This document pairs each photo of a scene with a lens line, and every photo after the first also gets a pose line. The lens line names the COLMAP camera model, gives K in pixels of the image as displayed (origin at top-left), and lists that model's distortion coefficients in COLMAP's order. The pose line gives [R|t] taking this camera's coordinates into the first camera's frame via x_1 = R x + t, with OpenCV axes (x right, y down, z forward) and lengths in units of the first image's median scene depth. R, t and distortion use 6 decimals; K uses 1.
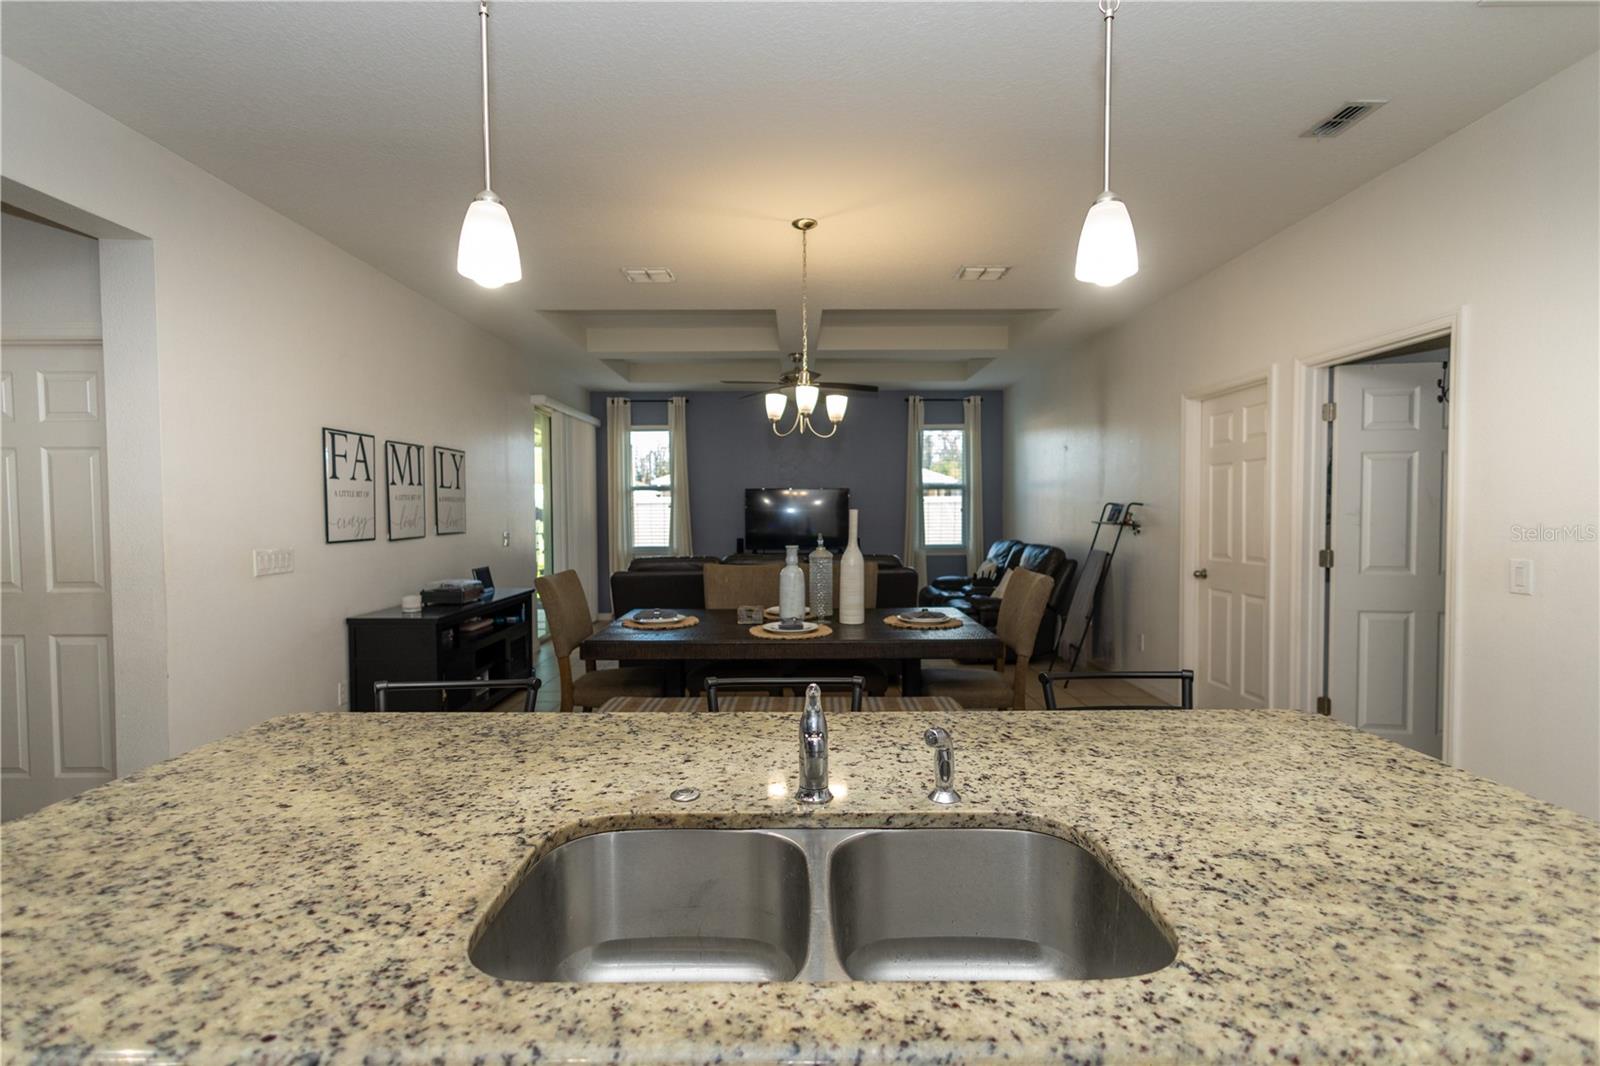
lens RADIAL K [[750.6, 0, 805.0], [0, 750.6, 532.7], [0, 0, 1]] dist [0.001338, 0.000752]
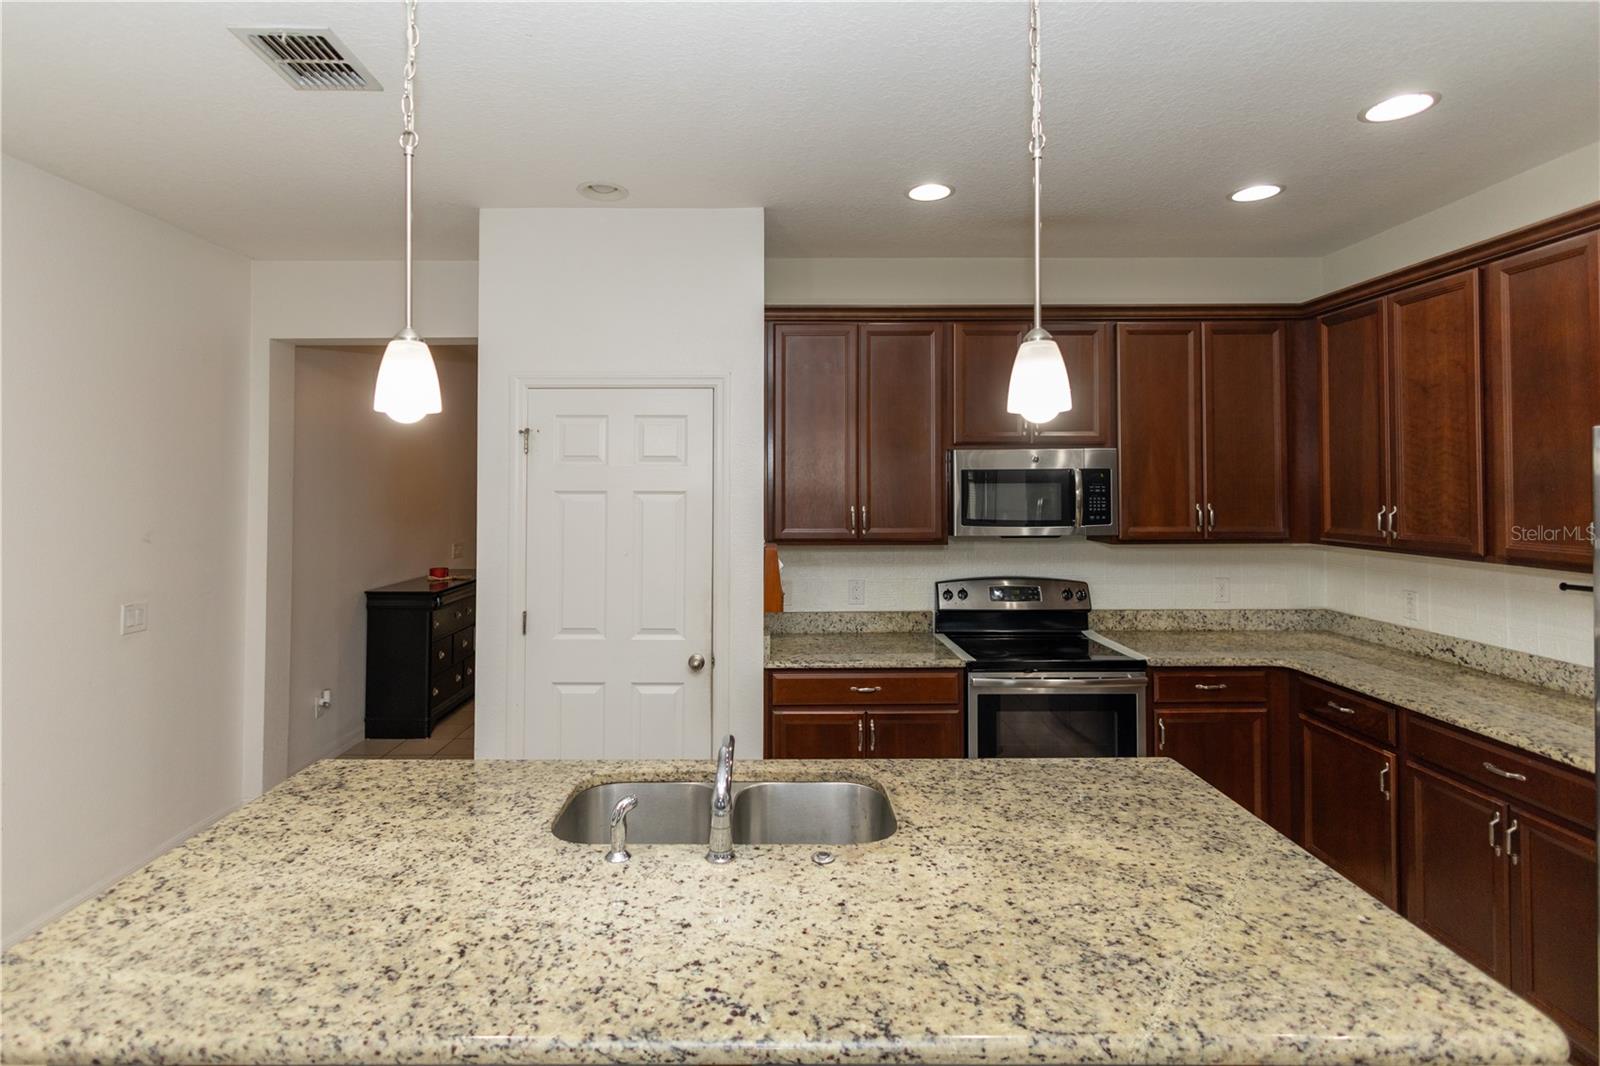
lens RADIAL K [[750.6, 0, 786.6], [0, 750.6, 474.8], [0, 0, 1]] dist [0.001338, 0.000752]
pose [[-0.999894, 0.004131, -0.013946, -0.089246], [0.003953, 0.999911, 0.012763, -0.326752], [0.013998, 0.012706, -0.999821, 2.394831]]
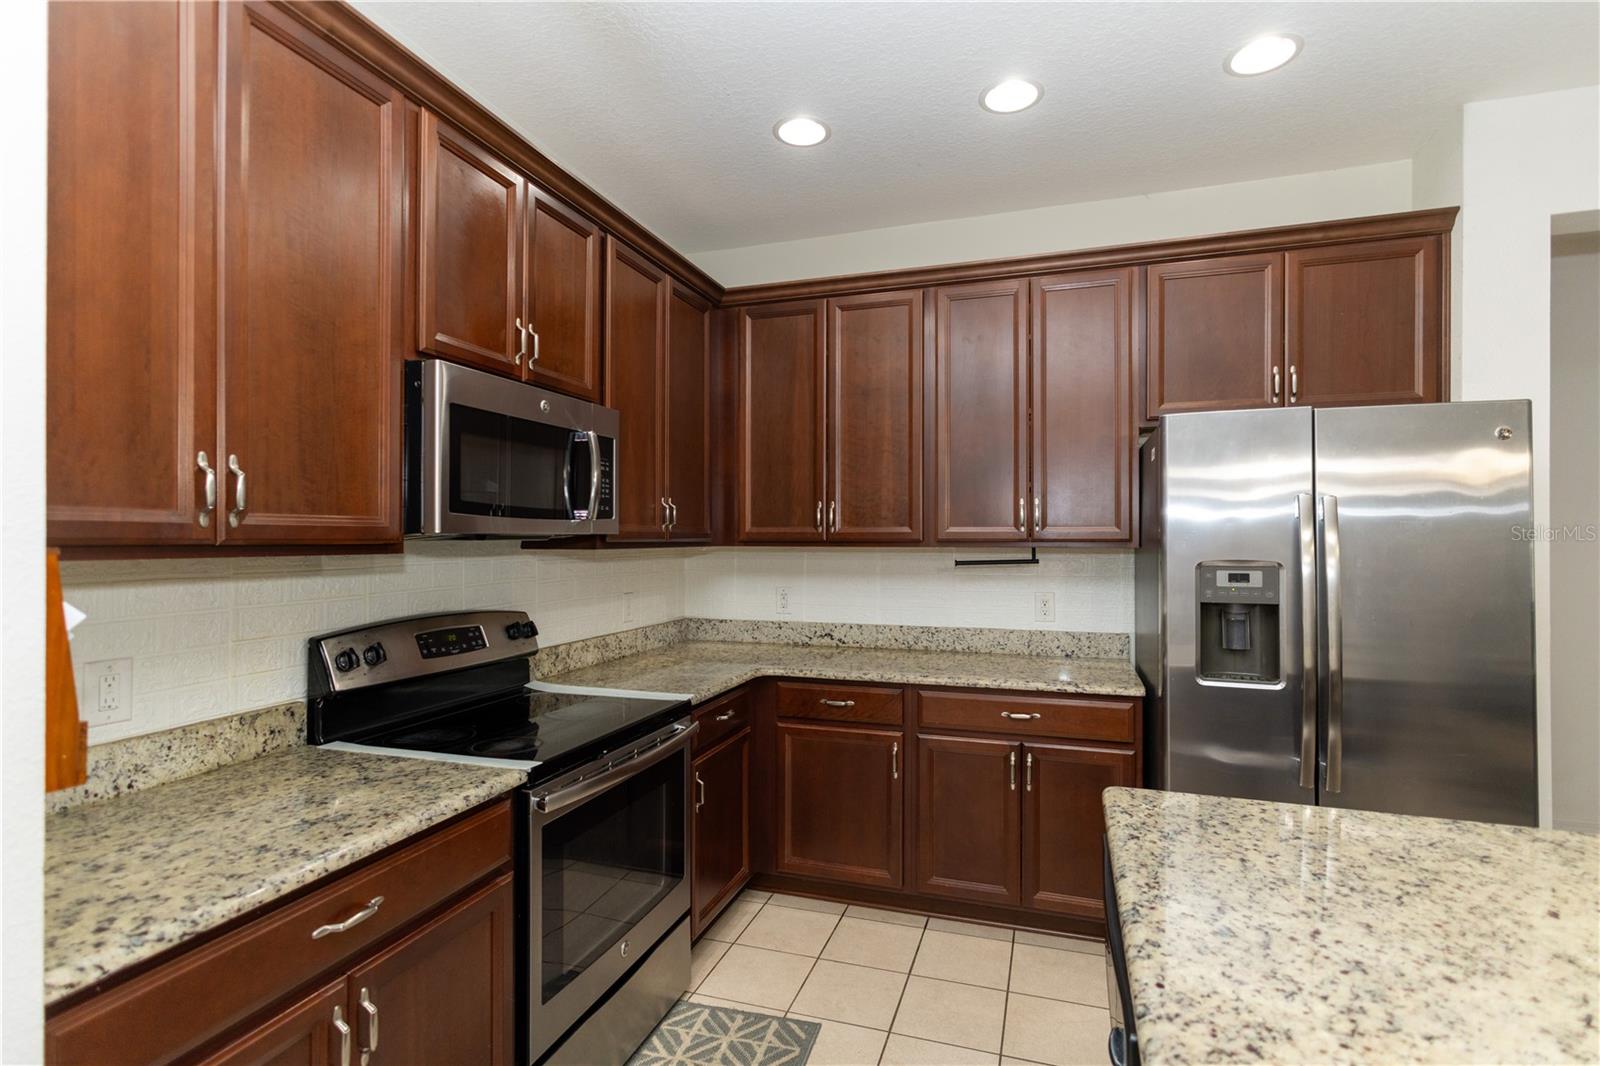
lens RADIAL K [[750.6, 0, 808.0], [0, 750.6, 539.4], [0, 0, 1]] dist [0.001338, 0.000752]
pose [[-0.323733, 0.003218, -0.946143, 0.404123], [-0.028166, 0.999518, 0.013037, -0.052022], [0.945729, 0.030869, -0.323487, 0.479361]]
